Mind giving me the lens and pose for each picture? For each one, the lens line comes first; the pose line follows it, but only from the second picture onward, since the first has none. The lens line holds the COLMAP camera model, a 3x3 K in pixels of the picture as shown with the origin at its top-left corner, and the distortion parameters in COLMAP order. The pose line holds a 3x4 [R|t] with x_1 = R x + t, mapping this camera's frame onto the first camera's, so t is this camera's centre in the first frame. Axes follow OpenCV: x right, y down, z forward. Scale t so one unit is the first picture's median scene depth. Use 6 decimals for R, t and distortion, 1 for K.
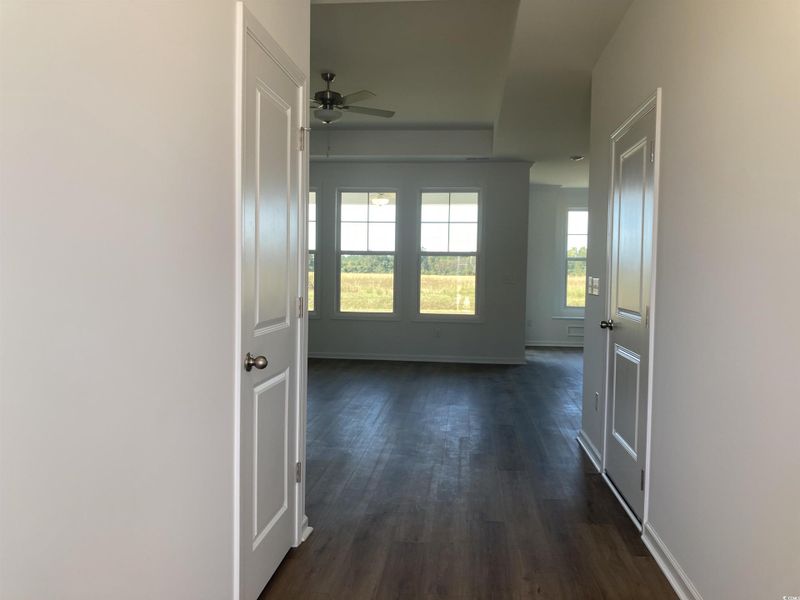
lens RADIAL K [[655.0, 0, 400.0], [0, 655.0, 300.0], [0, 0, 1]] dist [-0.002951, -0.002313]
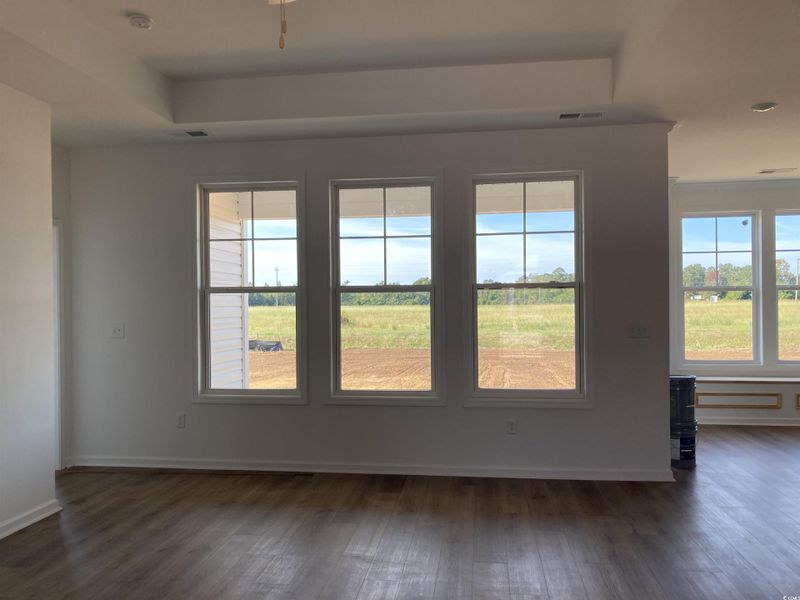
lens RADIAL K [[655.0, 0, 400.0], [0, 655.0, 300.0], [0, 0, 1]] dist [-0.002951, -0.002313]
pose [[0.999412, -0.027614, -0.020344, -0.025460], [0.026596, 0.998457, -0.048740, -0.033762], [0.021659, 0.048170, 0.998604, 0.417171]]
